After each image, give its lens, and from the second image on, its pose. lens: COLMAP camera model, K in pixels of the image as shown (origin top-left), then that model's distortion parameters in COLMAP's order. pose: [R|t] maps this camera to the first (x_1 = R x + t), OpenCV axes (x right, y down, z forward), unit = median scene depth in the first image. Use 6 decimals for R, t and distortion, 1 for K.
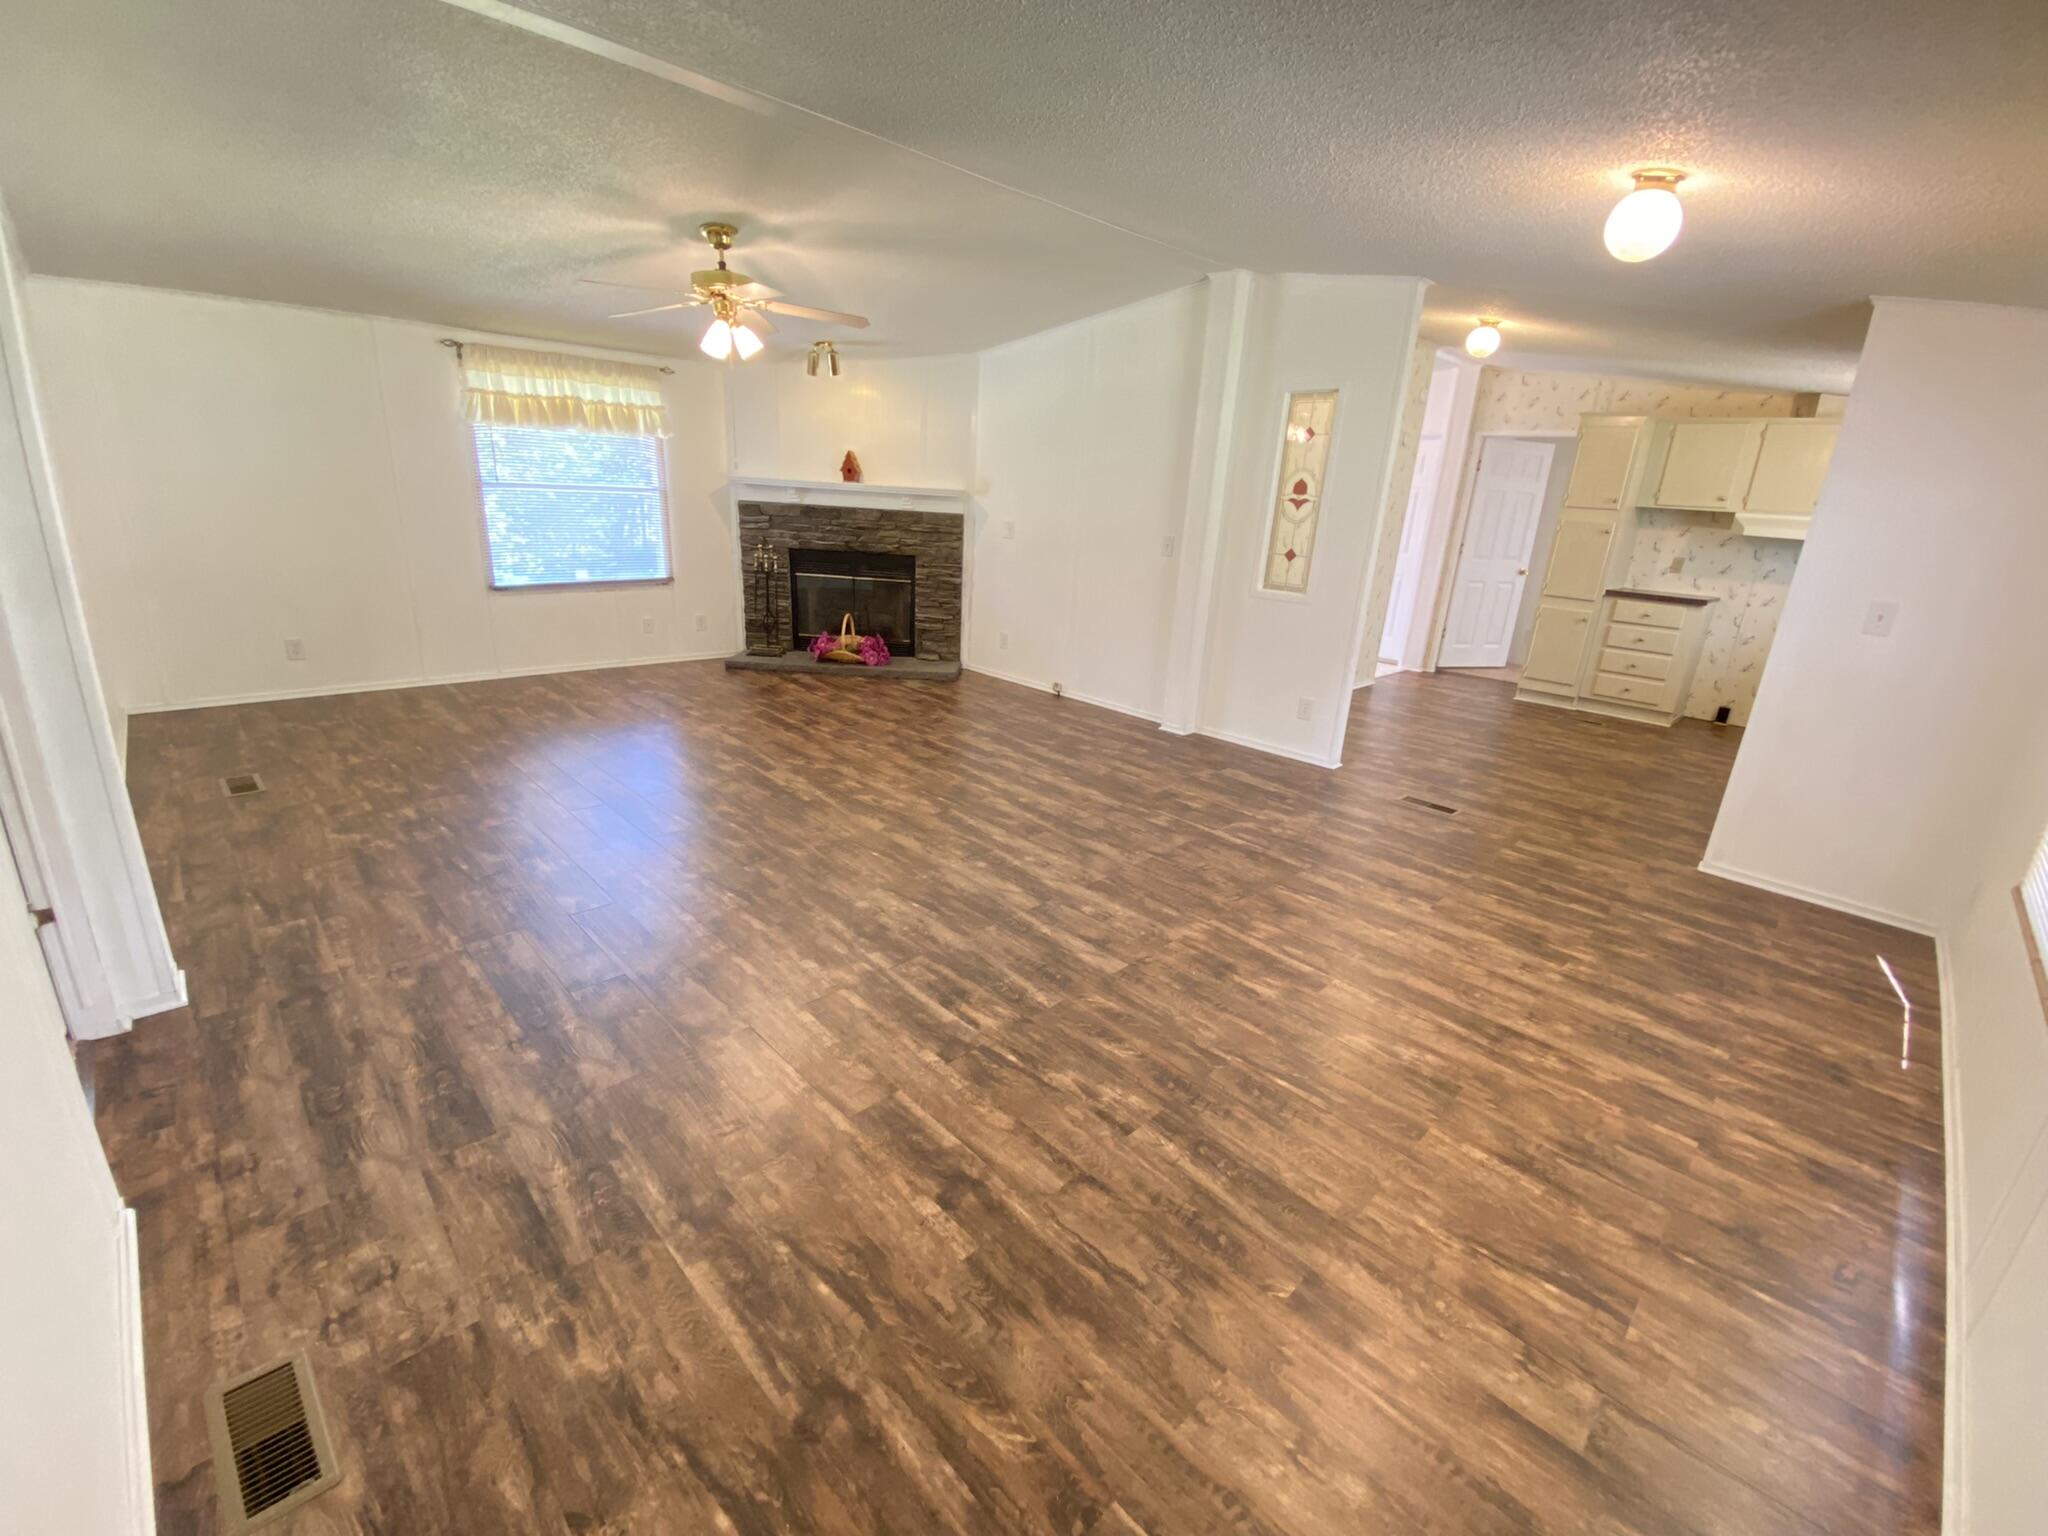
lens RADIAL K [[816.8, 0, 1033.0], [0, 816.8, 758.7], [0, 0, 1]] dist [0.000557, -0.013079]
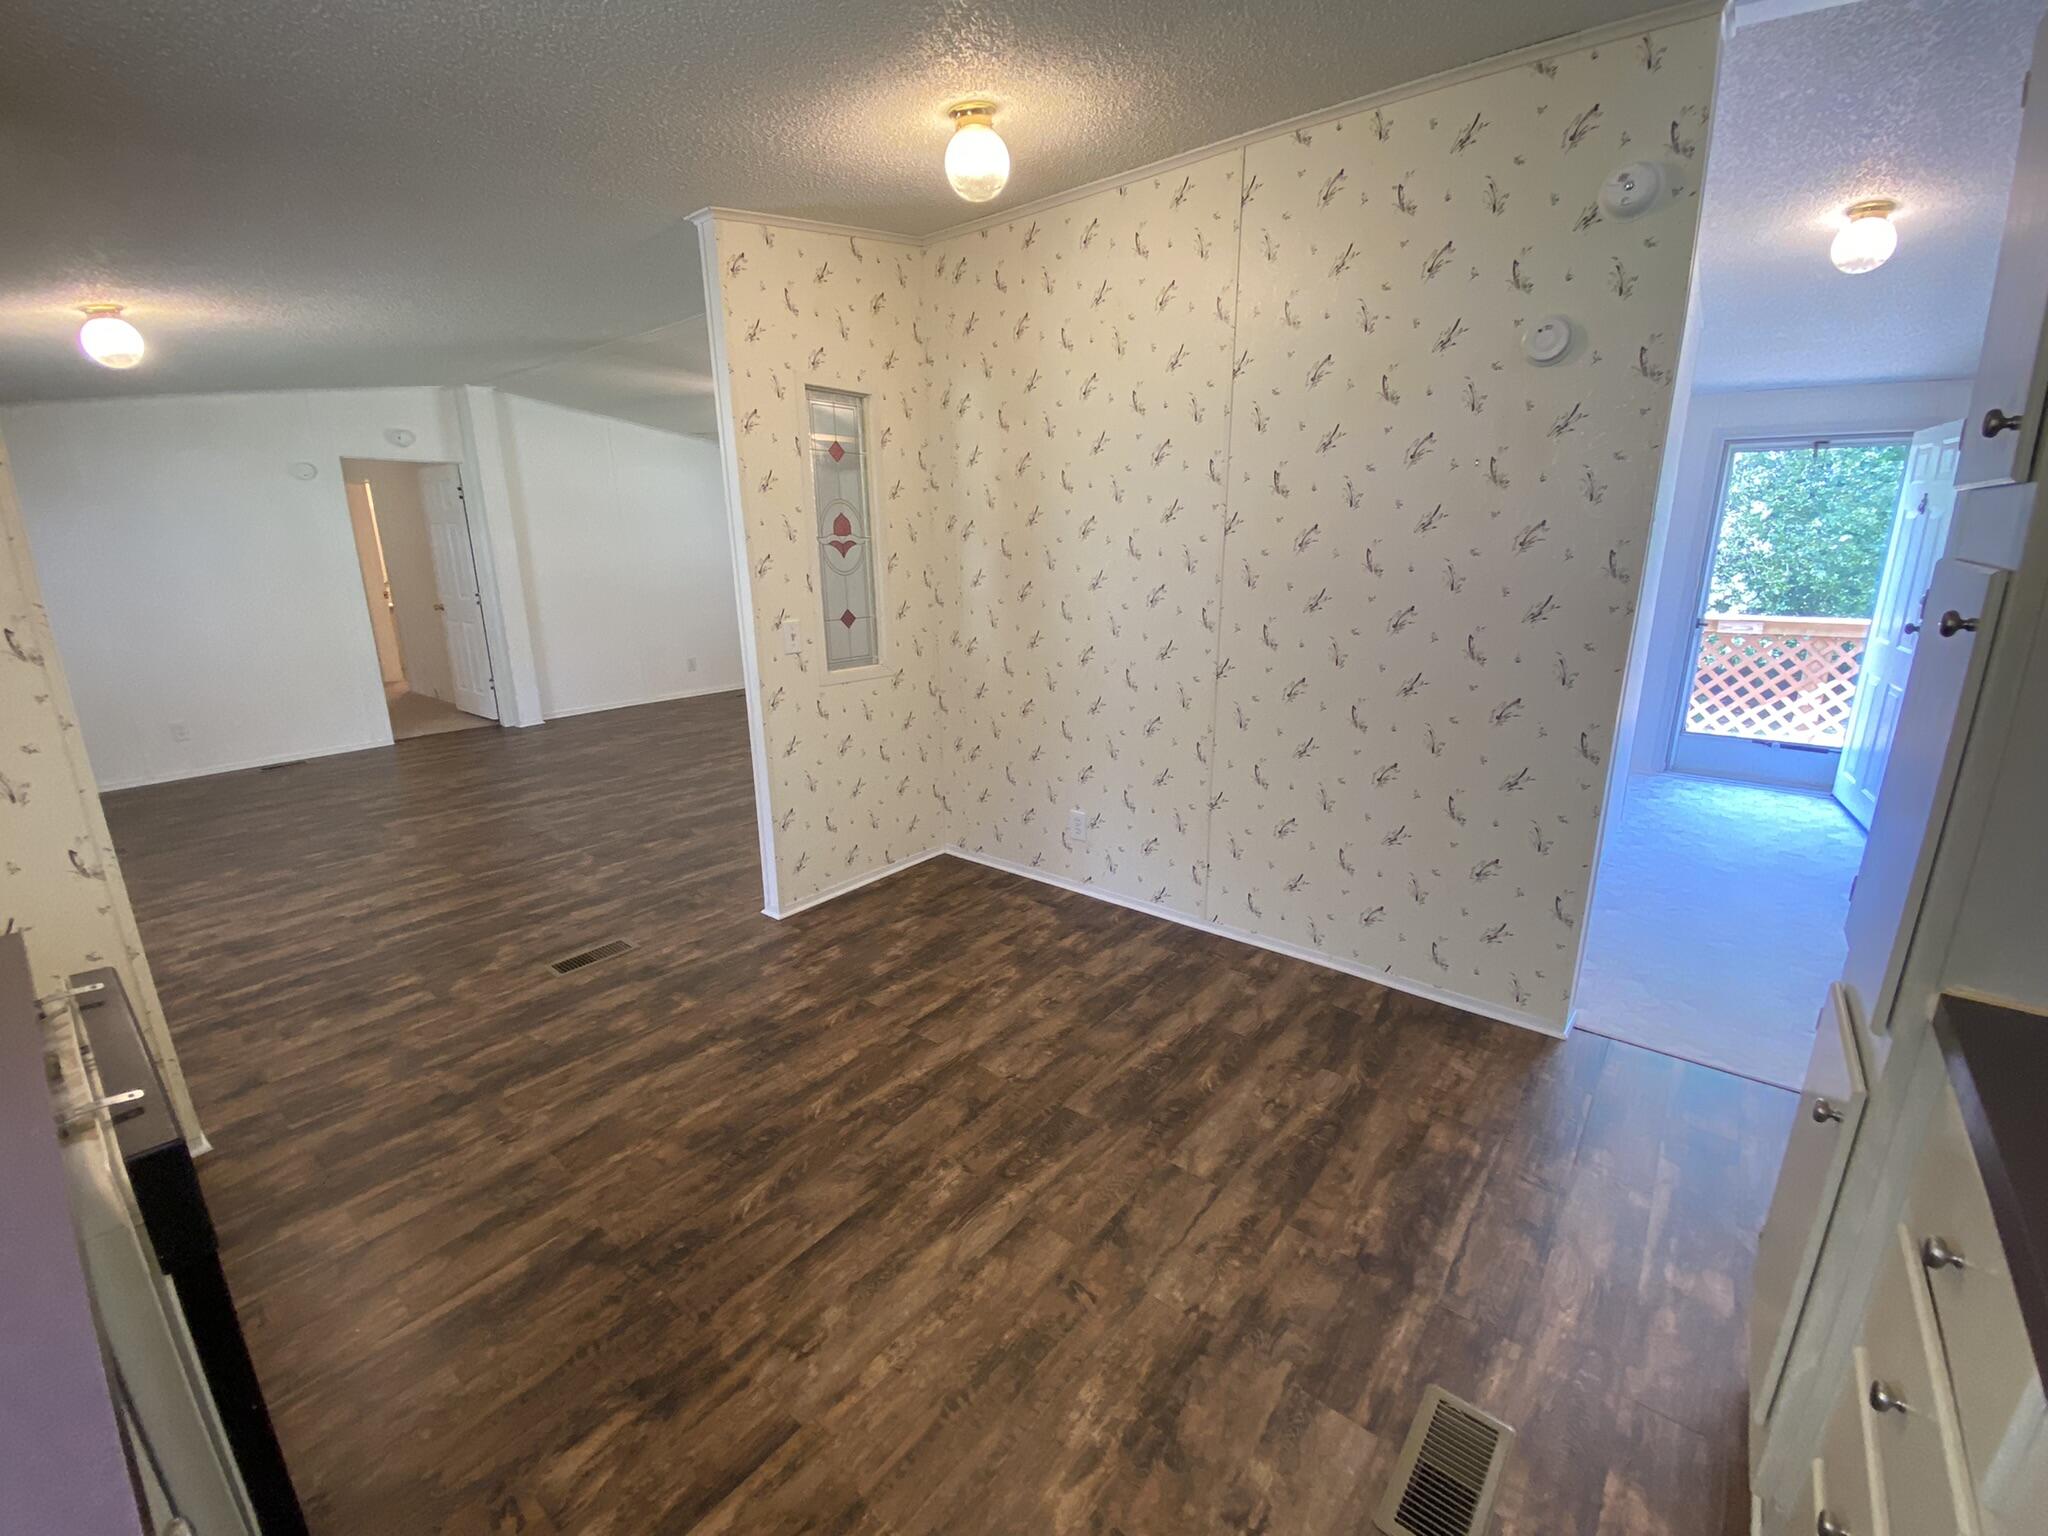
lens RADIAL K [[859.9, 0, 1020.1], [0, 859.9, 759.1], [0, 0, 1]] dist [0.050683, -0.040609]
pose [[0.124066, 0.201042, -0.971694, 0.814603], [-0.291193, 0.943521, 0.158033, -0.221203], [0.948585, 0.263344, 0.175601, 0.773342]]
